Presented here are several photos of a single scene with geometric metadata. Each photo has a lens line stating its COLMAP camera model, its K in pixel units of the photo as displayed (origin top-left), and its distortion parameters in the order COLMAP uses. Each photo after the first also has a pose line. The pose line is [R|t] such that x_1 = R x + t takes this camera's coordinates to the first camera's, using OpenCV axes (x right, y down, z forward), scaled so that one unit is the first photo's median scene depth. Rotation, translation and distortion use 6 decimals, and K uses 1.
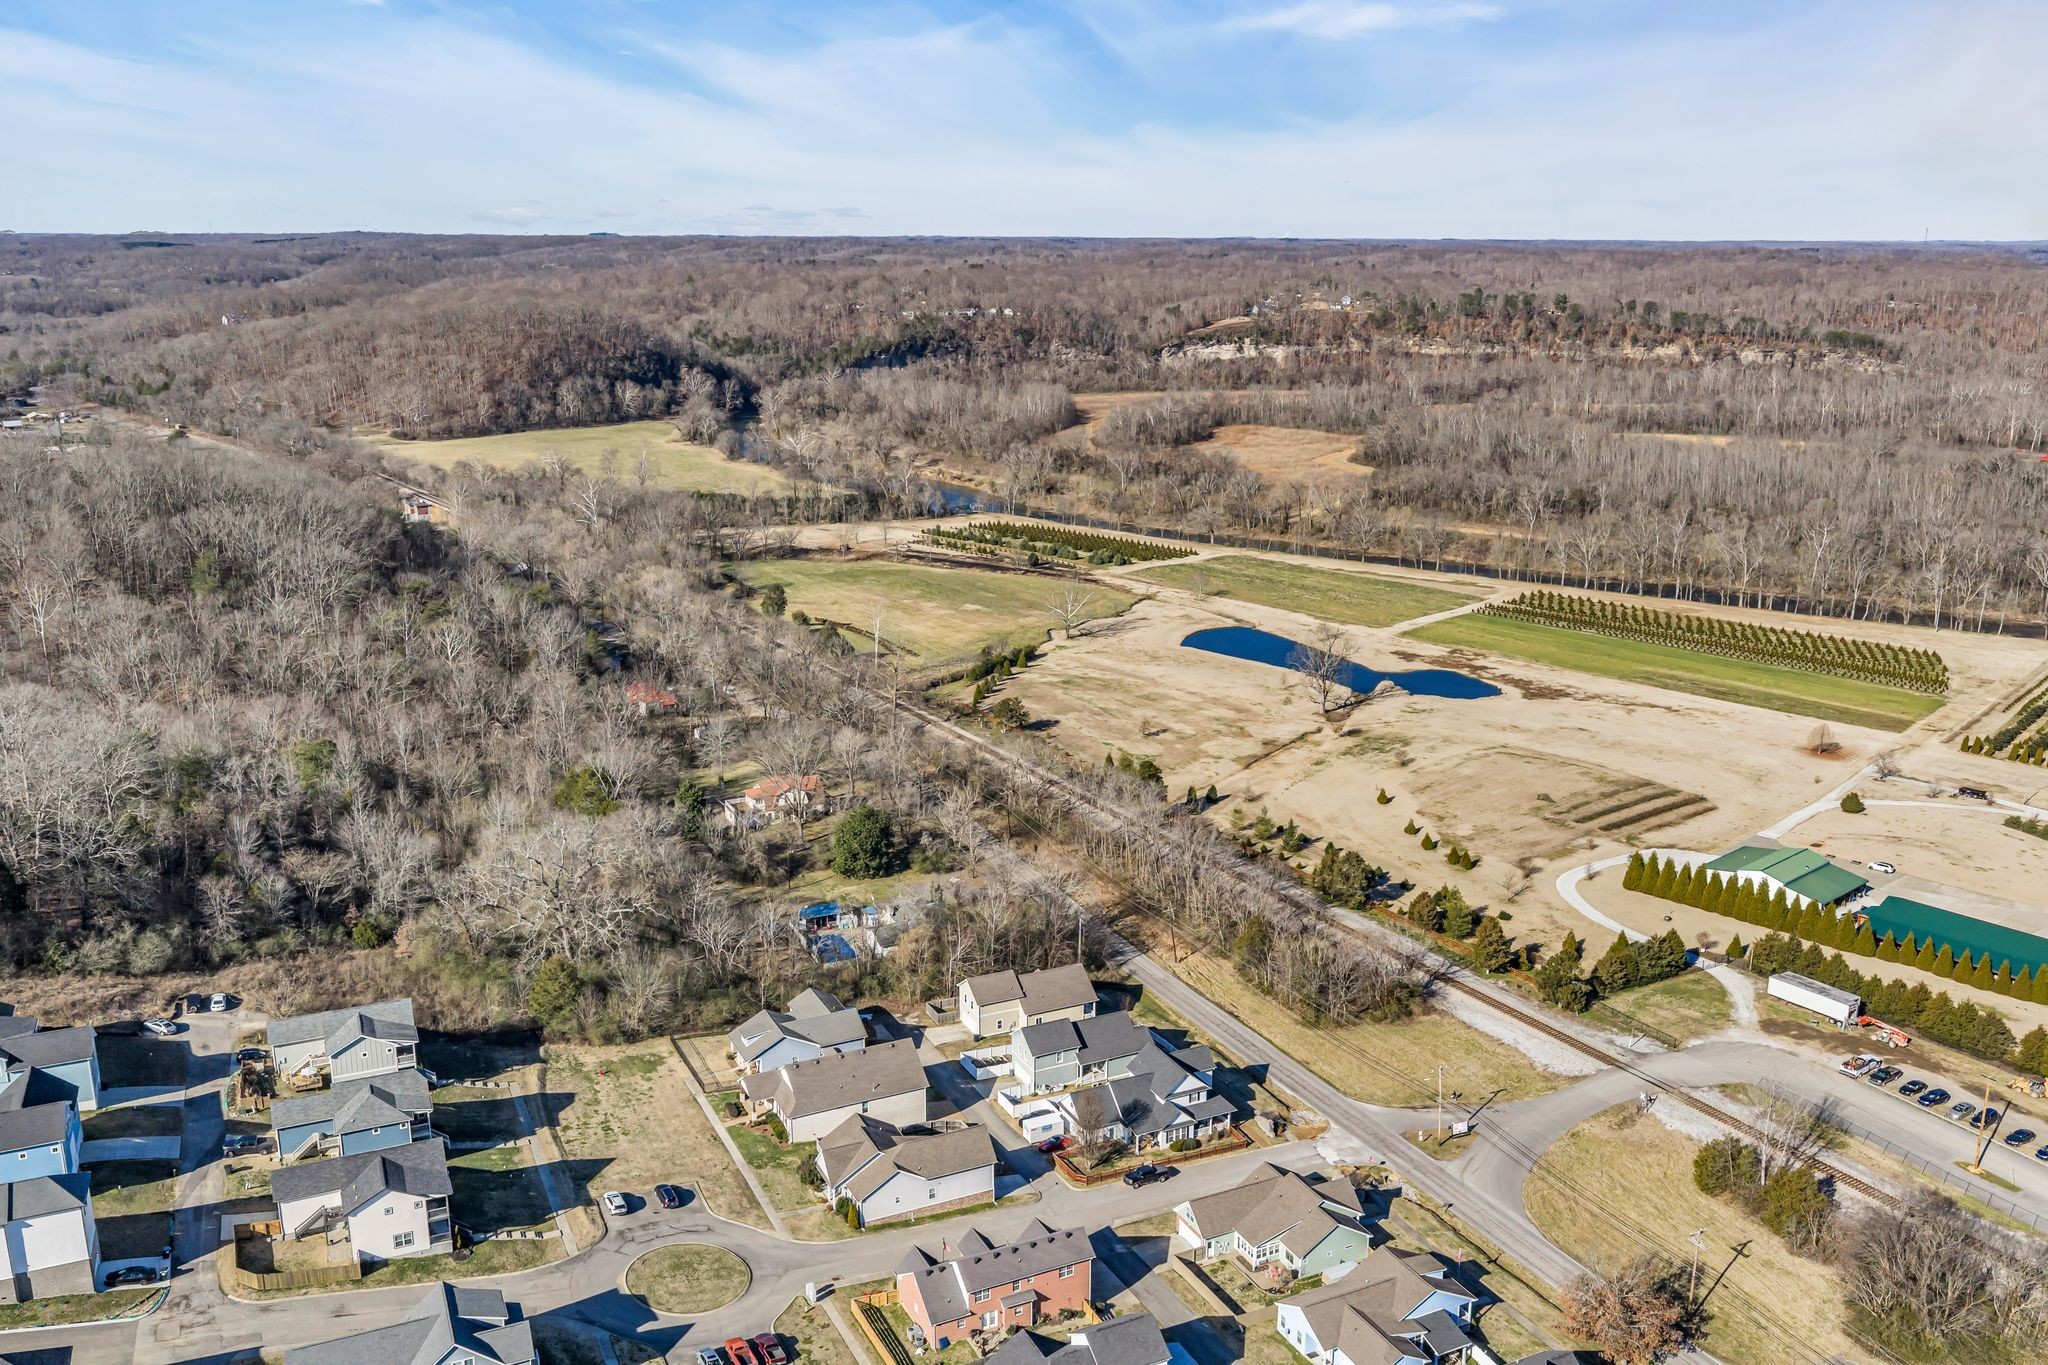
lens RADIAL K [[1683.7, 0, 1032.4], [0, 1683.7, 686.9], [0, 0, 1]] dist [0.016997, -0.024941]
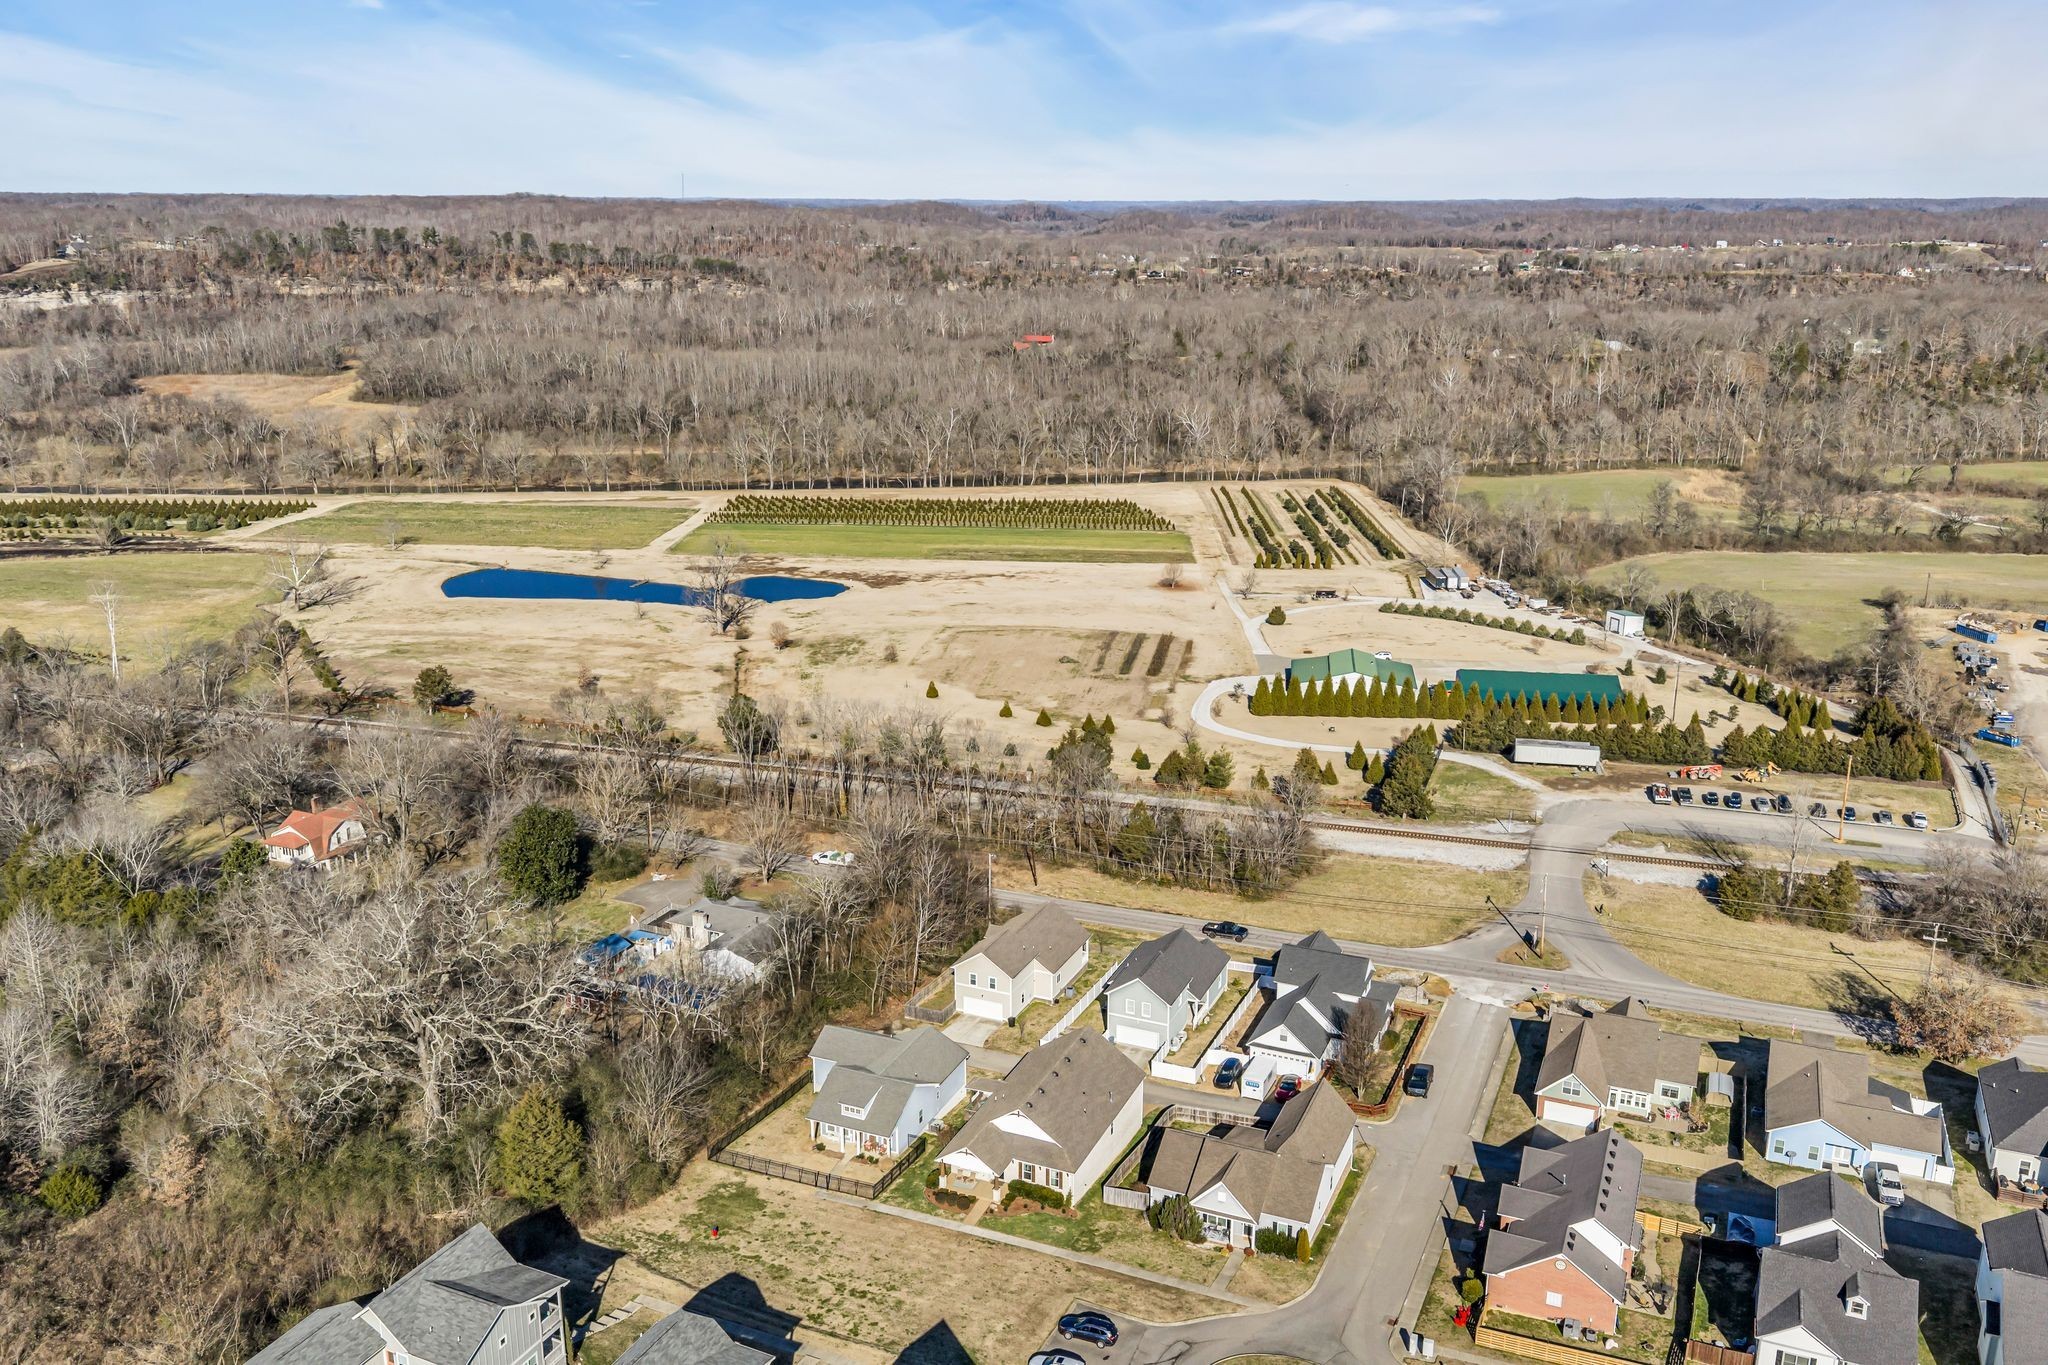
lens RADIAL K [[1683.7, 0, 1032.4], [0, 1683.7, 686.9], [0, 0, 1]] dist [0.016997, -0.024941]
pose [[0.754071, -0.182437, 0.630946, -0.321407], [0.167948, 0.982270, 0.083299, -0.003204], [-0.634957, 0.043153, 0.771342, 0.260460]]
